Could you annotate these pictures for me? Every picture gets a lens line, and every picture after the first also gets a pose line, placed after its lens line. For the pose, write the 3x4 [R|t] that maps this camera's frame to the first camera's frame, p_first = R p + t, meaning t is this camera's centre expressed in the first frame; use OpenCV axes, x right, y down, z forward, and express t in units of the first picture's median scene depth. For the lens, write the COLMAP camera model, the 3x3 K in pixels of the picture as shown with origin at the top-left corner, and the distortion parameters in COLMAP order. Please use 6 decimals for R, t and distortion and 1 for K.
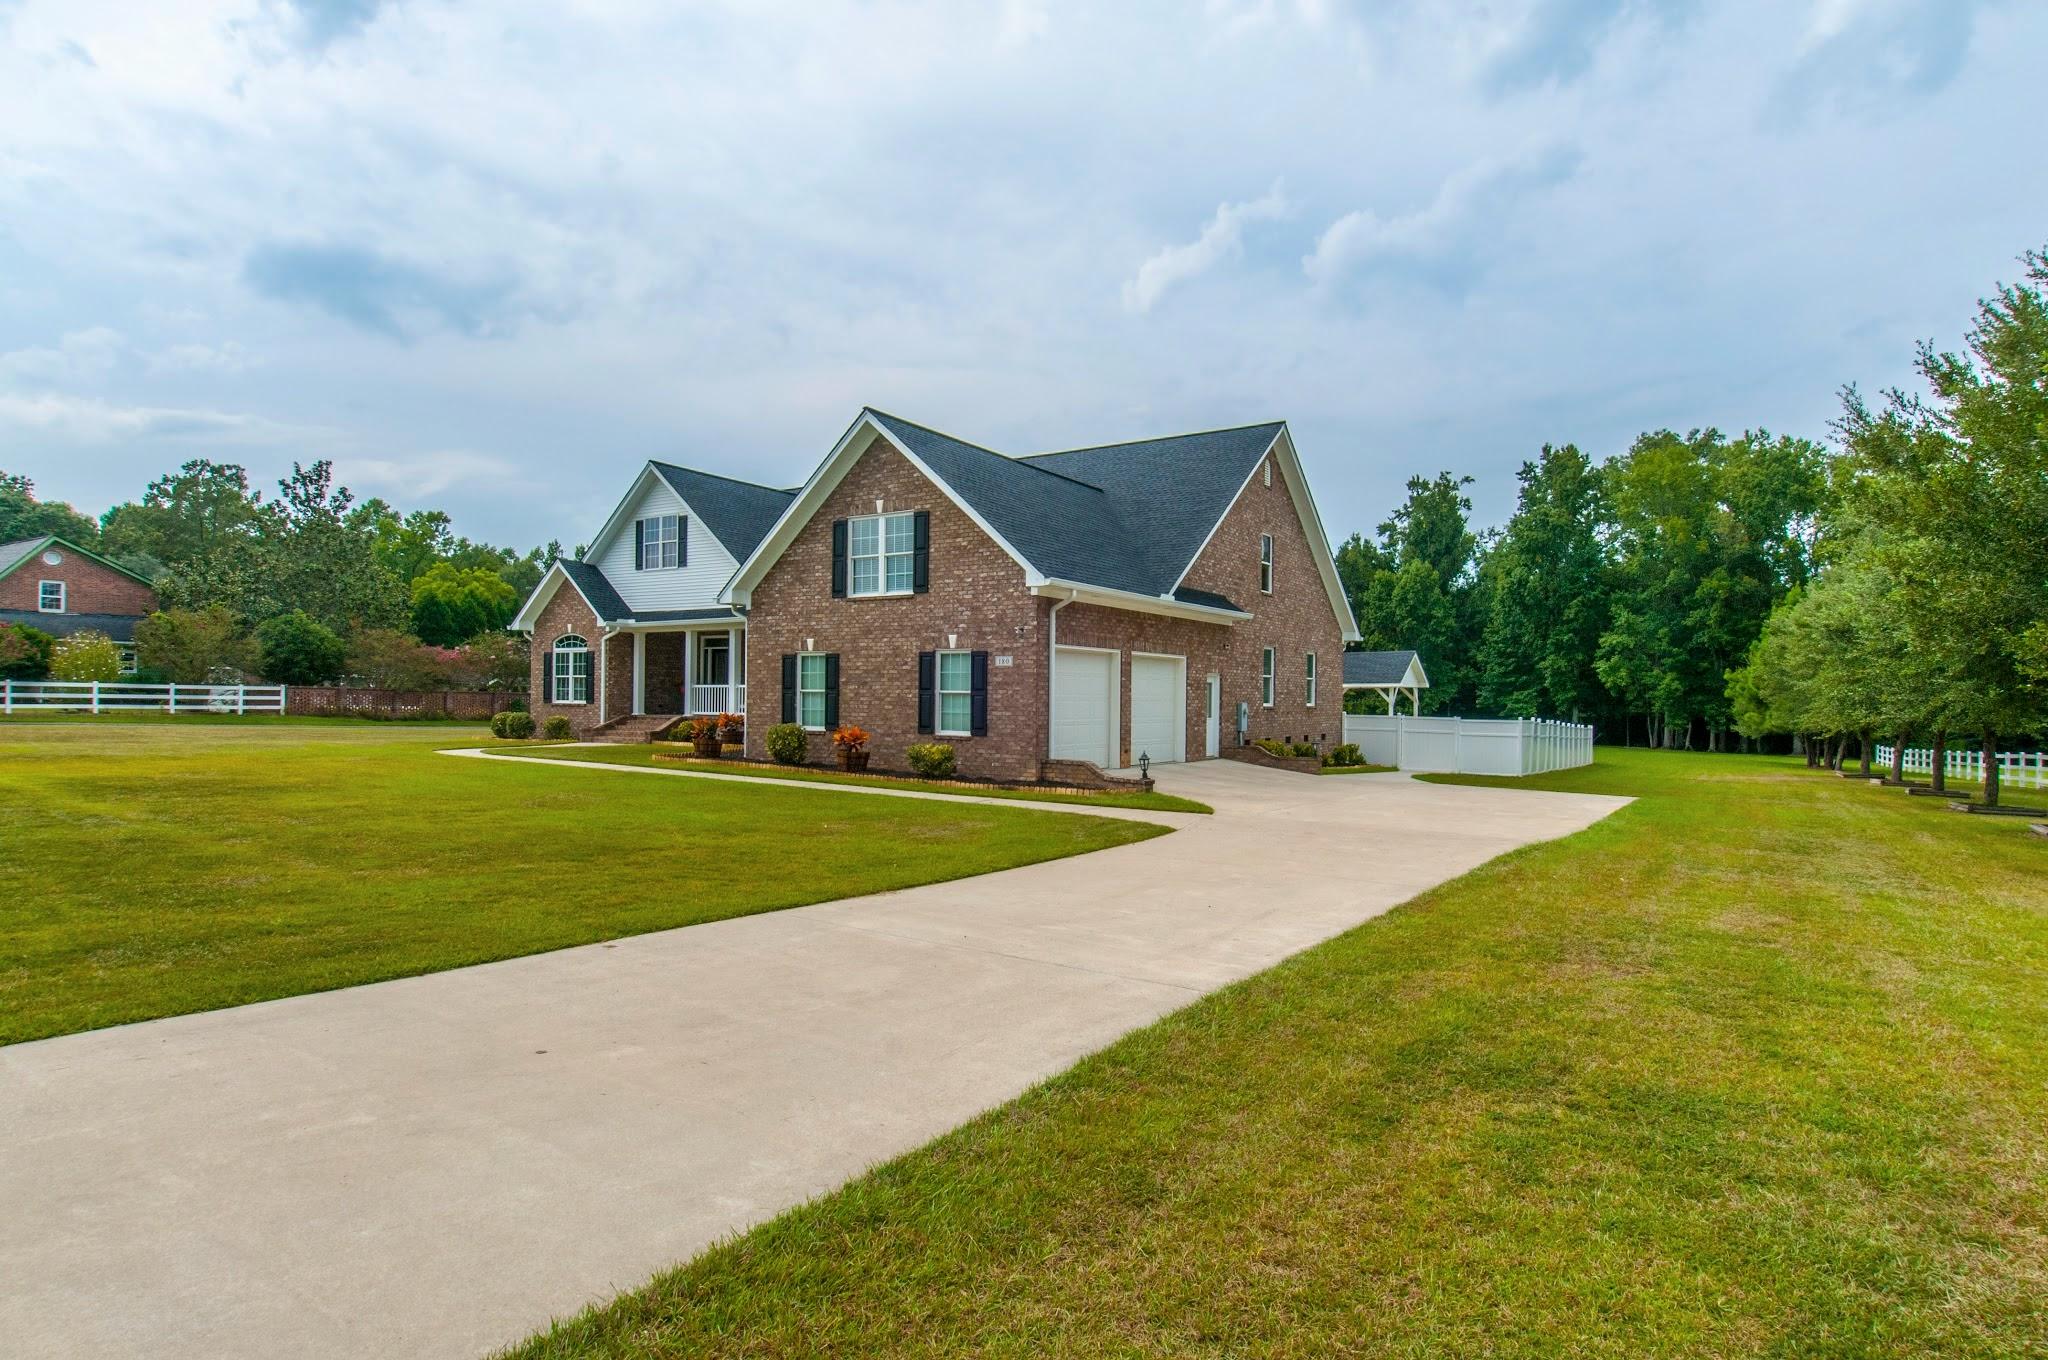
lens RADIAL K [[1061.0, 0, 1026.2], [0, 1061.0, 687.4], [0, 0, 1]] dist [-0.000237, -0.000514]
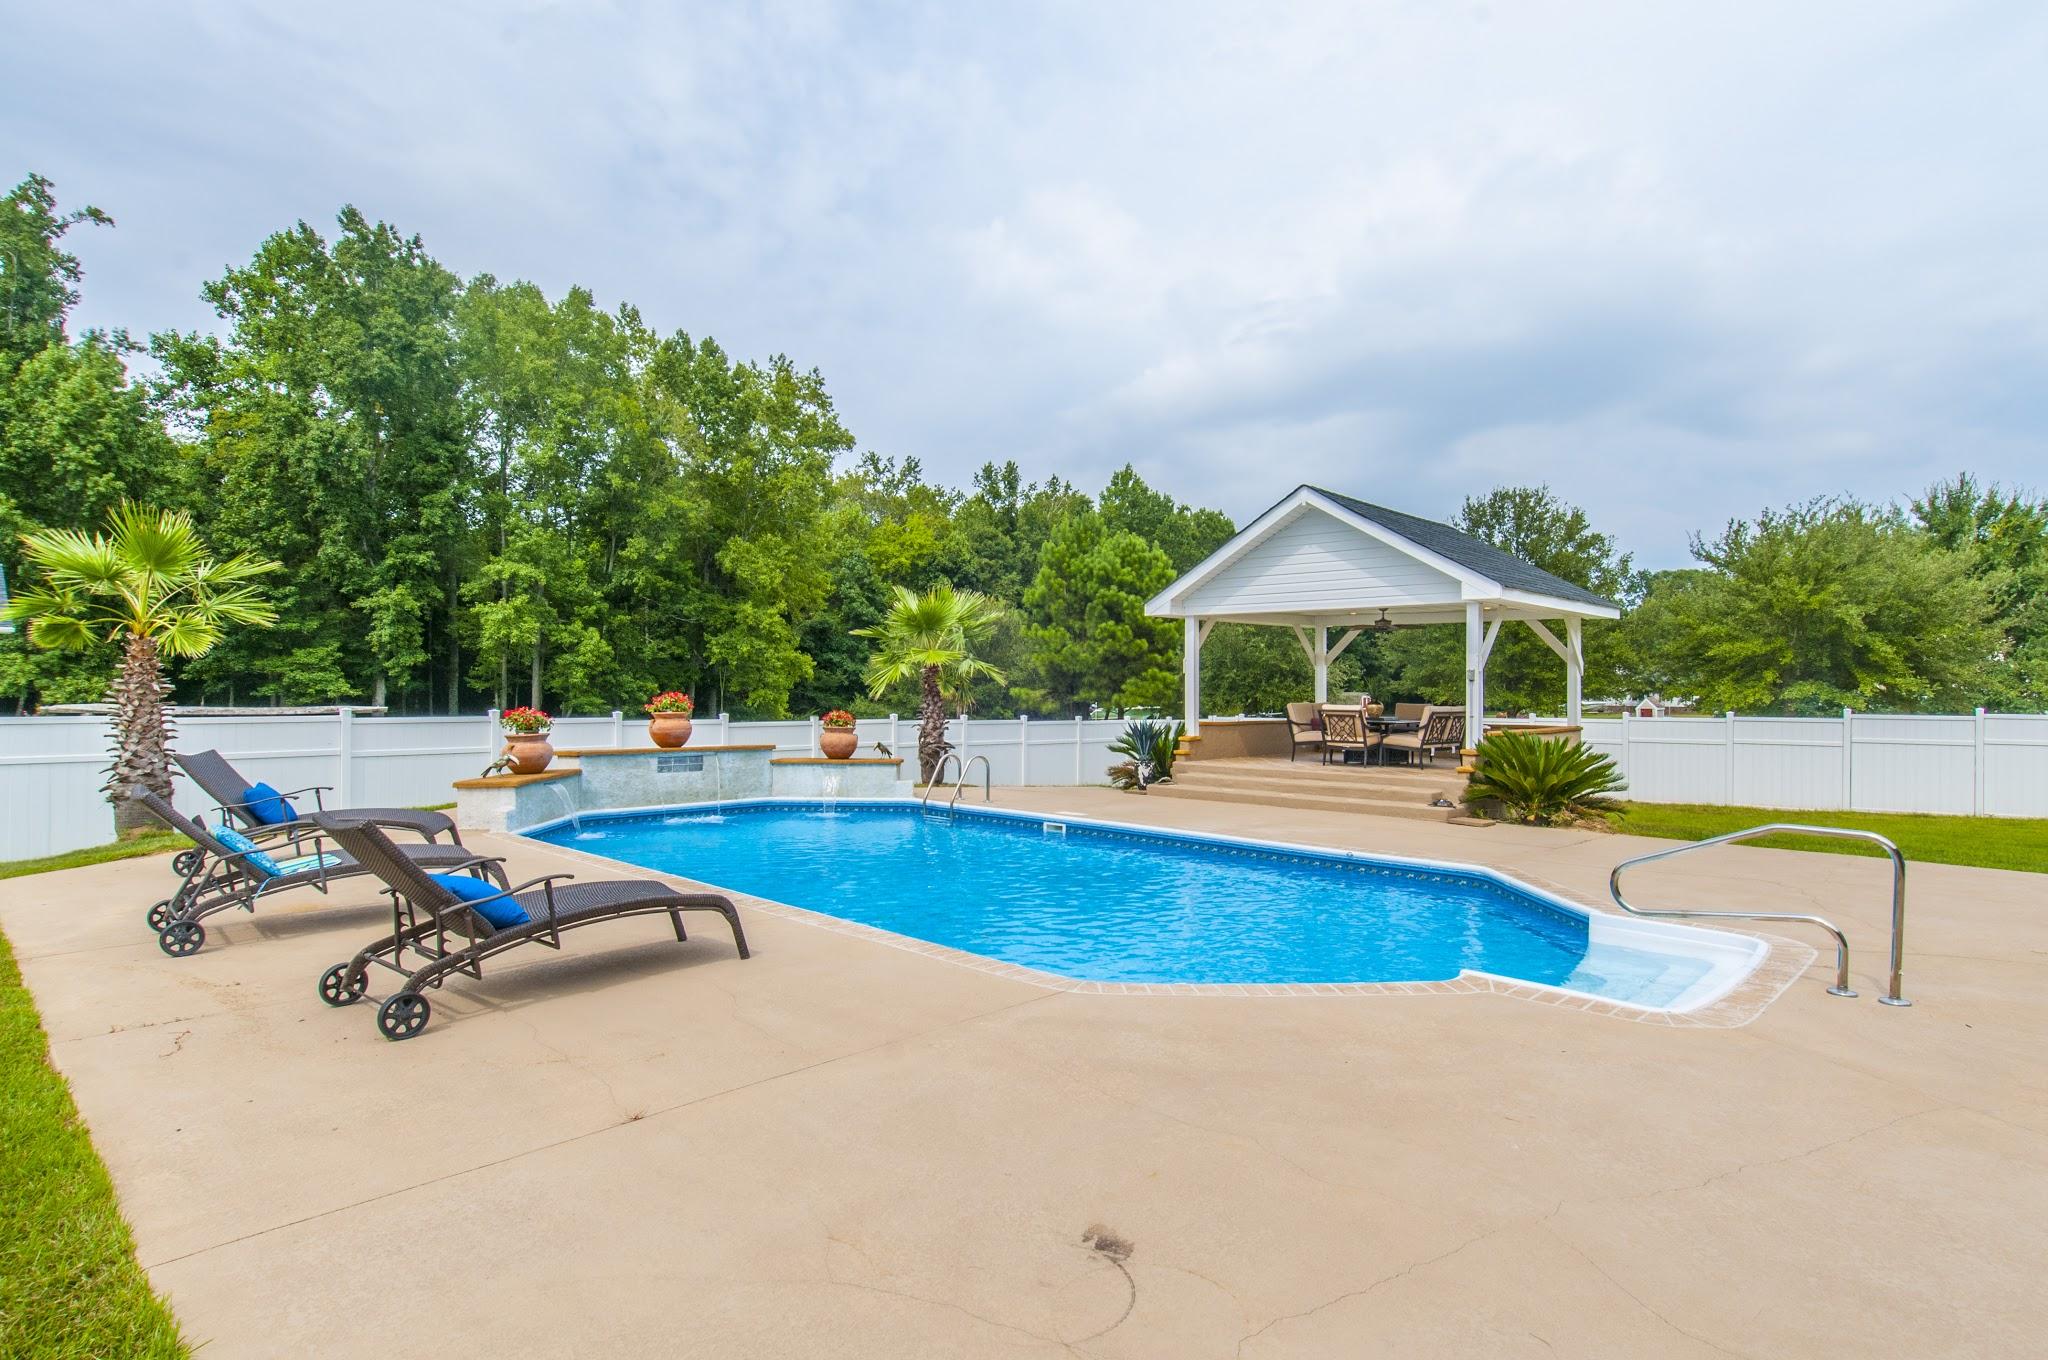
lens RADIAL K [[1061.0, 0, 1024.8], [0, 1061.0, 687.1], [0, 0, 1]] dist [-0.000237, -0.000514]
pose [[0.139932, -0.004839, 0.990149, -0.010668], [-0.019224, 0.999786, 0.007603, 0.010792], [-0.989975, -0.020098, 0.139809, 0.522470]]
